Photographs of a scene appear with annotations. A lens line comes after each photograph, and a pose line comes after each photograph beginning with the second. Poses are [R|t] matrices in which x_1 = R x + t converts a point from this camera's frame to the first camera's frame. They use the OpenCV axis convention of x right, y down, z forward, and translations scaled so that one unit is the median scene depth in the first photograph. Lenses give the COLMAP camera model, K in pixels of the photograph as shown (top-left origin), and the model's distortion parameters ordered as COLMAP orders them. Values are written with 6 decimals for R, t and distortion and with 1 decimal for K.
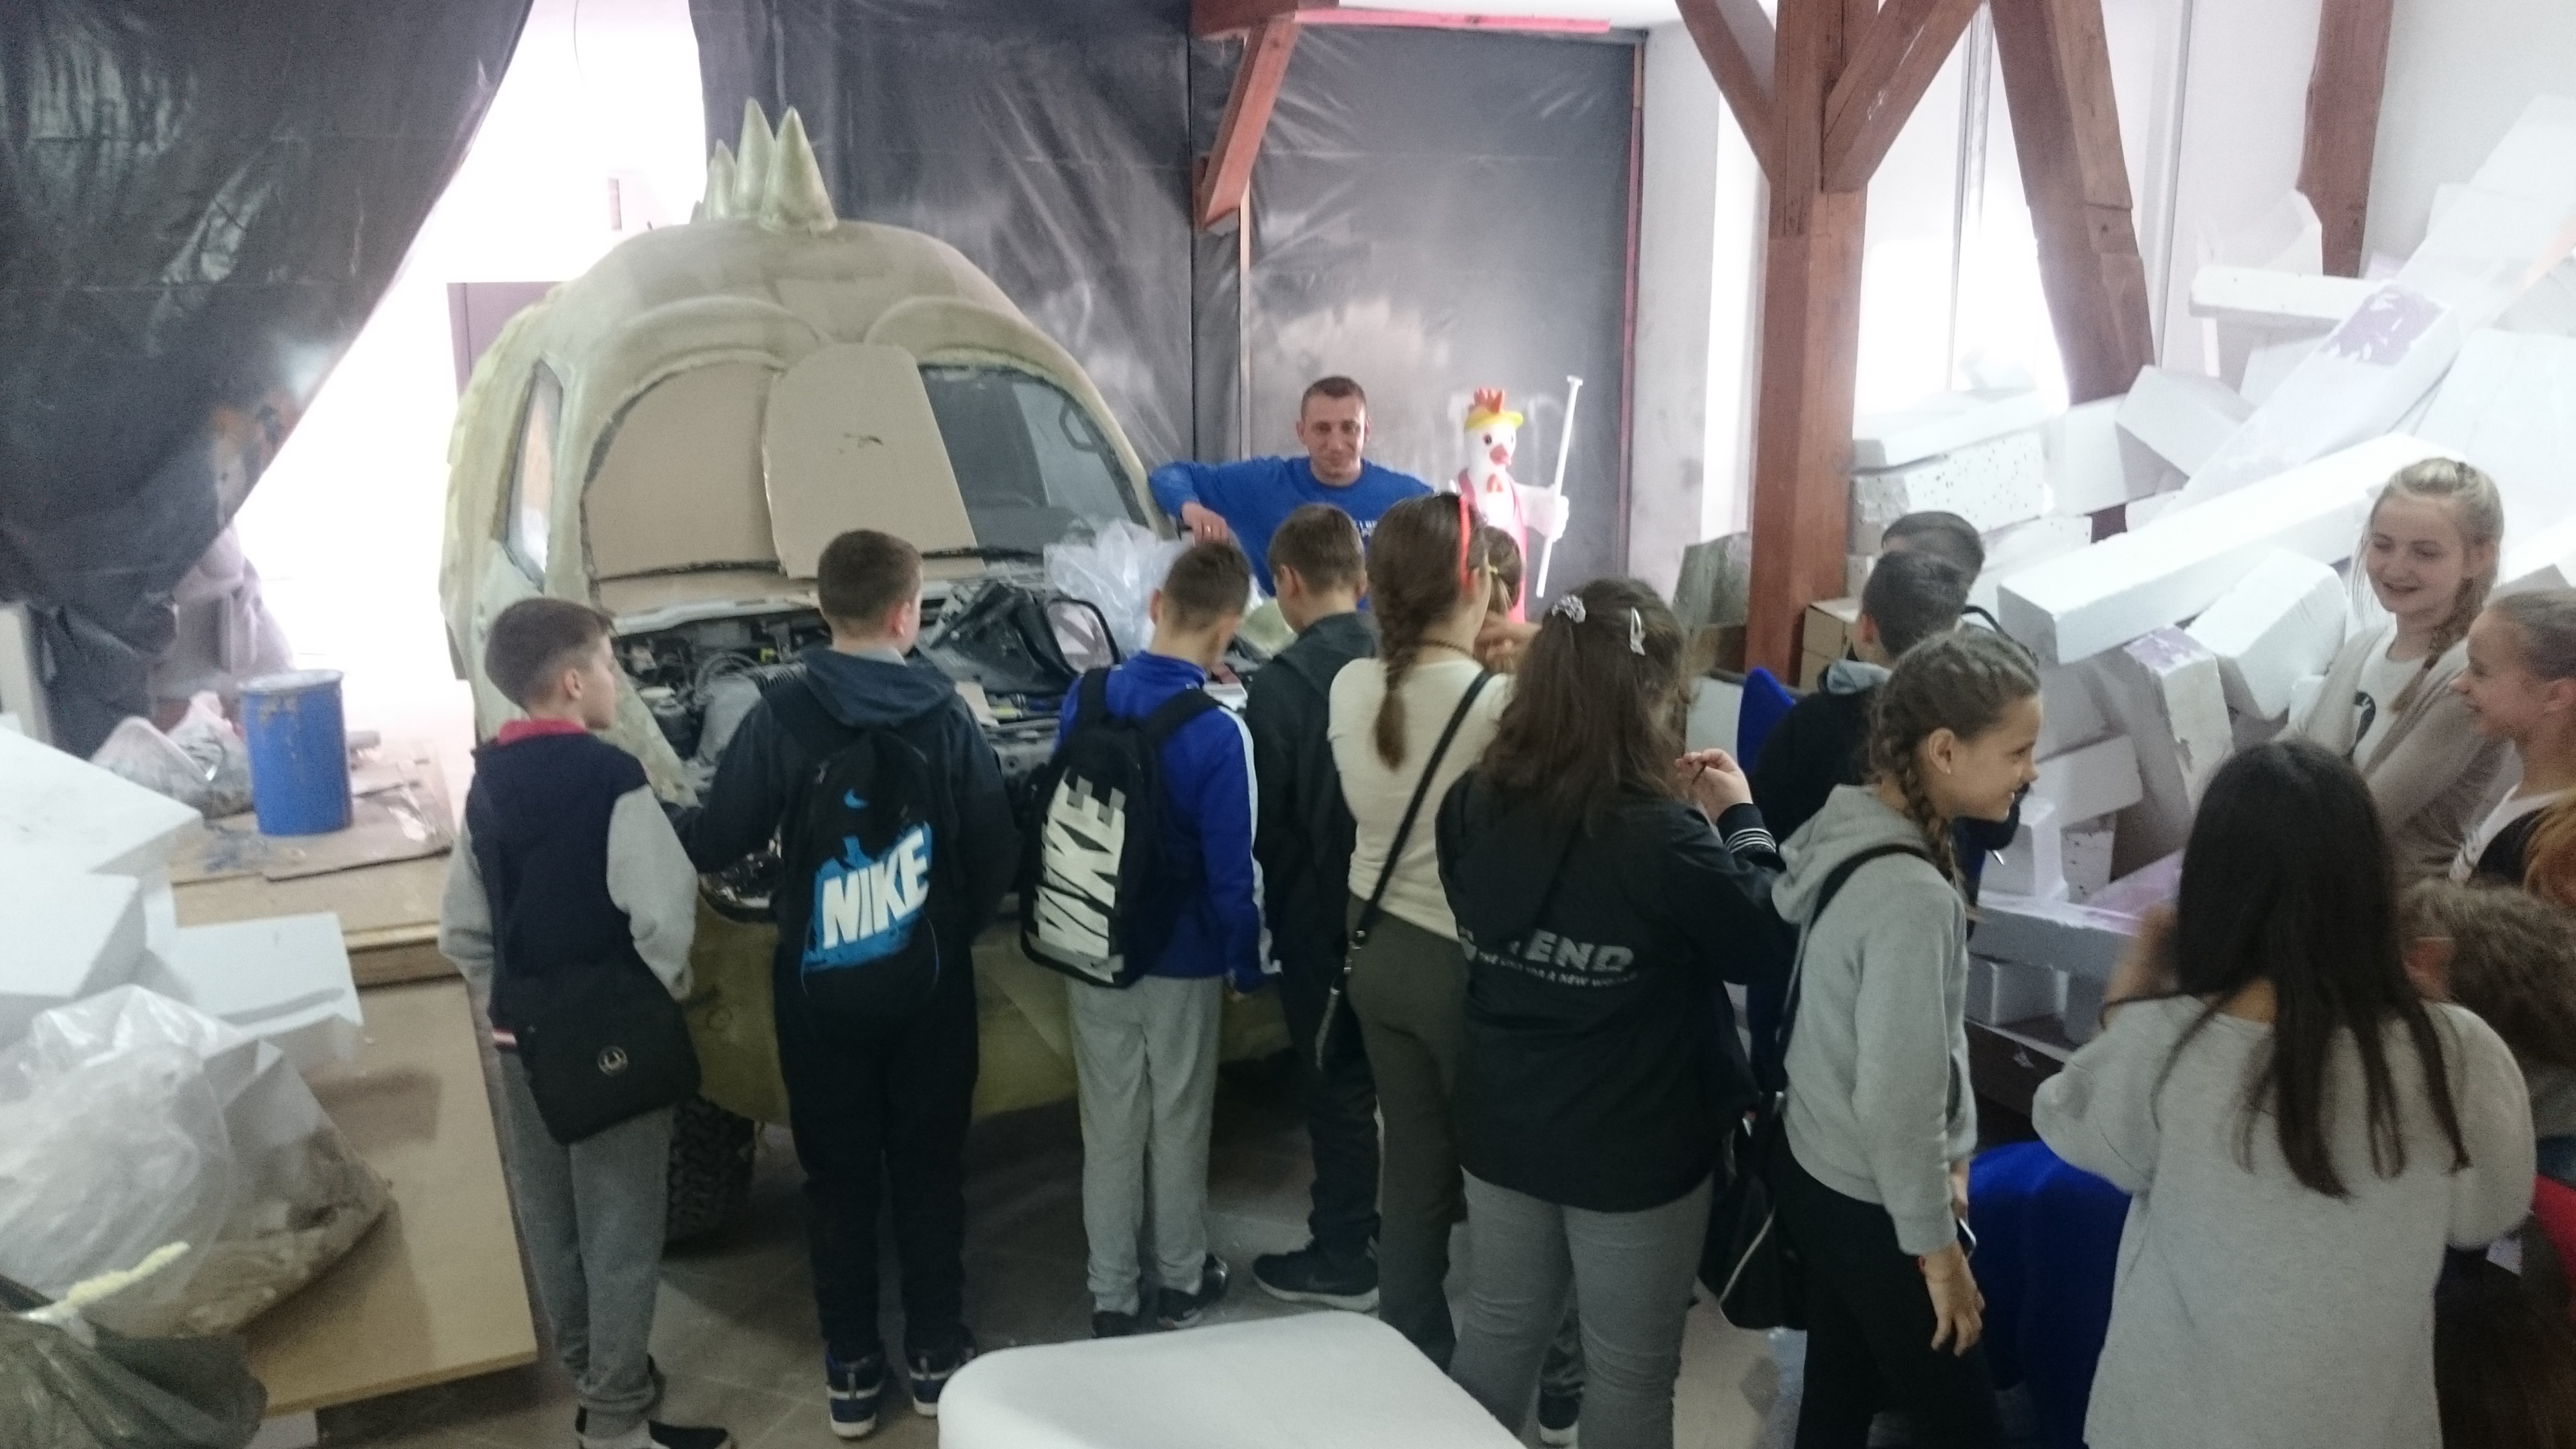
lens RADIAL K [[1912.6, 0, 1288.0], [0, 1912.6, 724.5], [0, 0, 1]] dist [-0.027036, 0.001063]
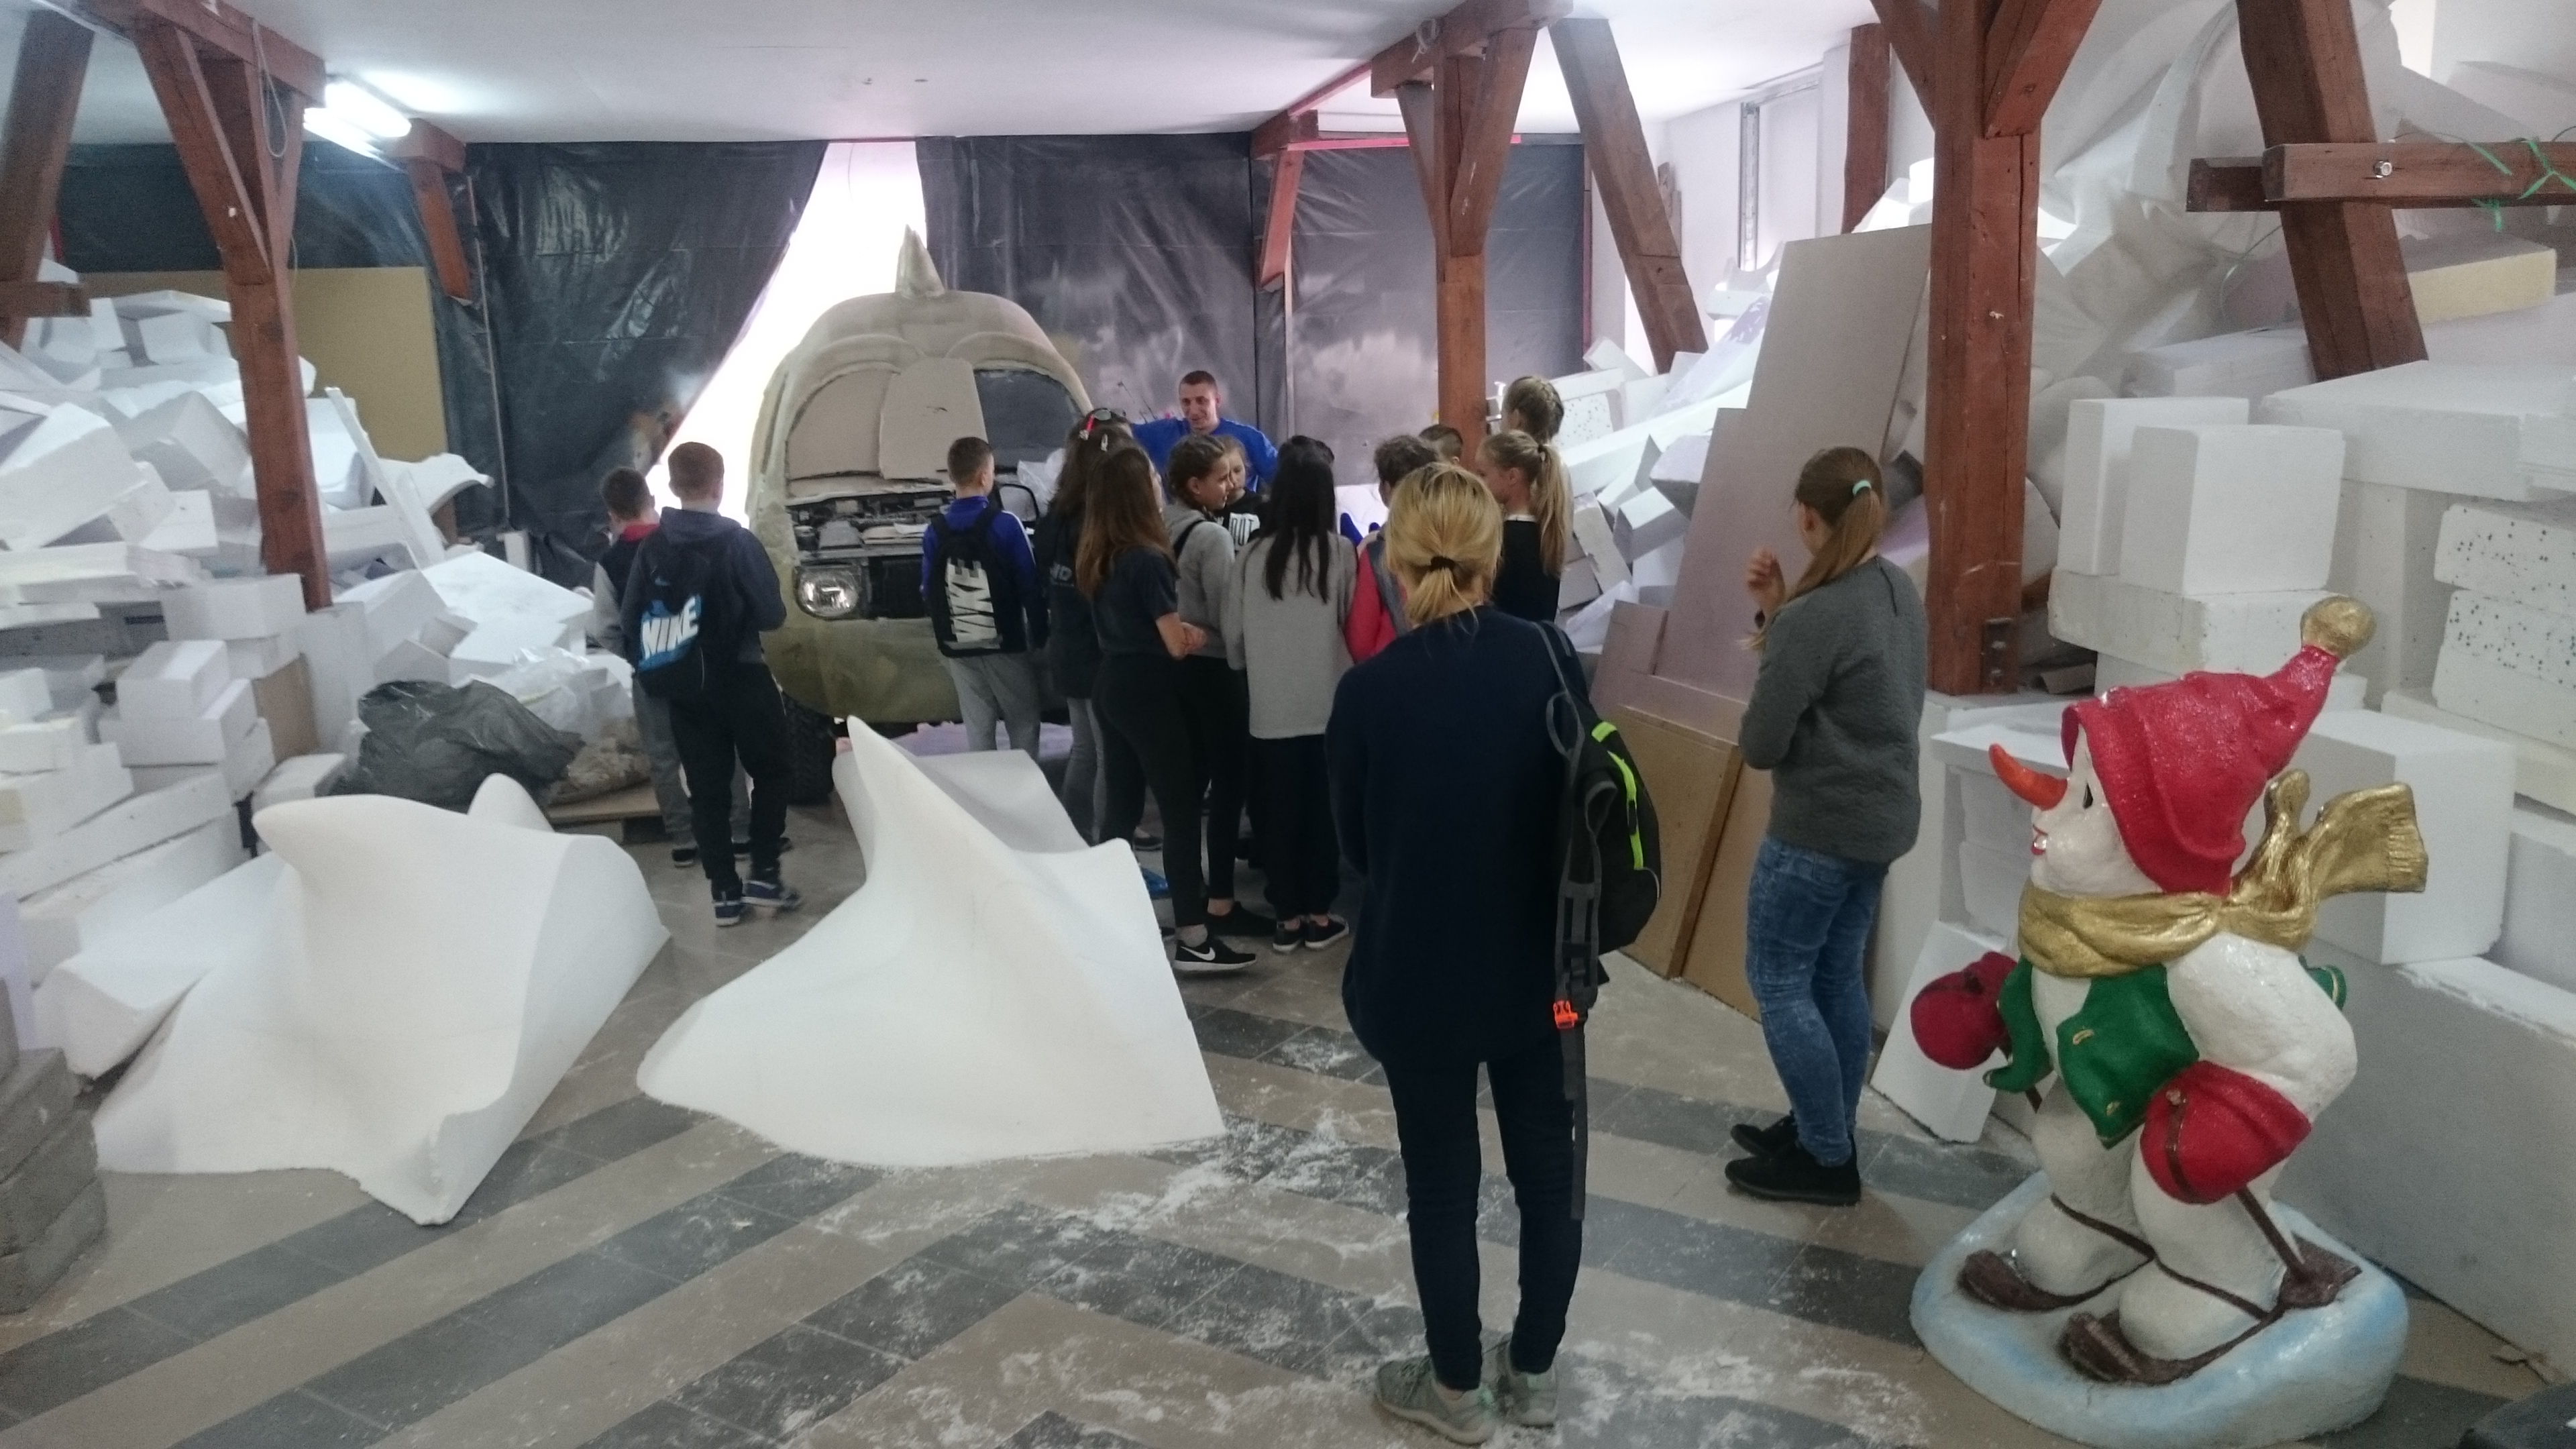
lens RADIAL K [[1903.1, 0, 1288.0], [0, 1903.1, 724.5], [0, 0, 1]] dist [-0.000159, -0.000797]
pose [[0.976800, 0.016086, -0.213549, 0.347330], [-0.022162, 0.999414, -0.026091, 0.134198], [0.213004, 0.030218, 0.976584, -0.489001]]
